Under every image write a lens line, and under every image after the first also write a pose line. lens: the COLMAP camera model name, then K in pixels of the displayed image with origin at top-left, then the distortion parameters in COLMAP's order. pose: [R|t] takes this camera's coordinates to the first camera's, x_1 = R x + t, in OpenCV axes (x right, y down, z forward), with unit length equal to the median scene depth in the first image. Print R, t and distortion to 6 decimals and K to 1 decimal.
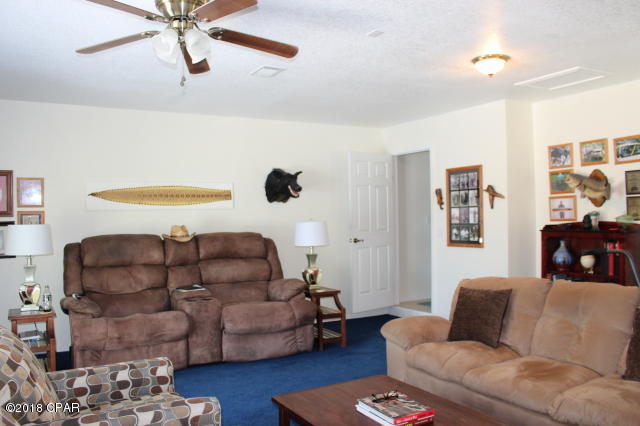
lens RADIAL K [[531.1, 0, 320.0], [0, 531.1, 213.0], [0, 0, 1]] dist [-0.142230, 0.115860]
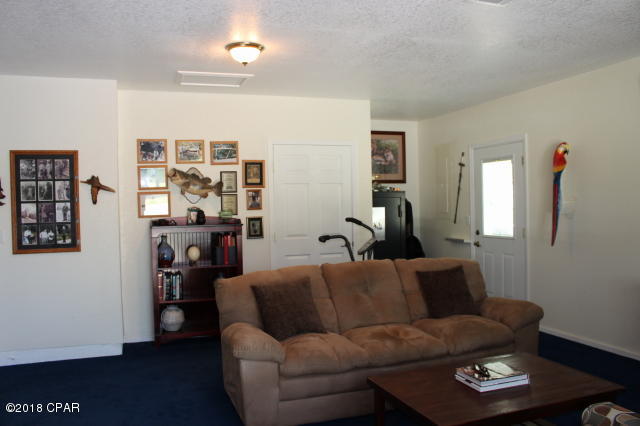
lens RADIAL K [[531.1, 0, 320.0], [0, 531.1, 213.0], [0, 0, 1]] dist [-0.142230, 0.115860]
pose [[0.192179, -0.000336, 0.981360, -0.417830], [0.010053, 0.999948, -0.001626, 0.011030], [-0.981308, 0.010178, 0.192173, 0.469676]]
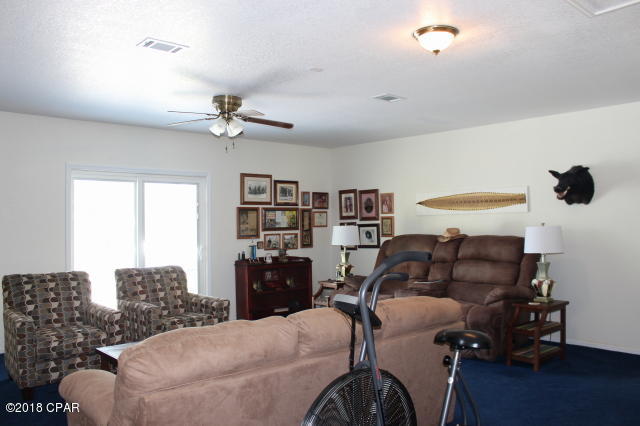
lens RADIAL K [[530.0, 0, 319.7], [0, 530.0, 205.0], [0, 0, 1]] dist [-0.345317, -0.003093]
pose [[0.196114, -0.018330, -0.980410, 0.729734], [0.011321, 0.999801, -0.016428, -0.011109], [0.980516, -0.007878, 0.196283, 0.452892]]
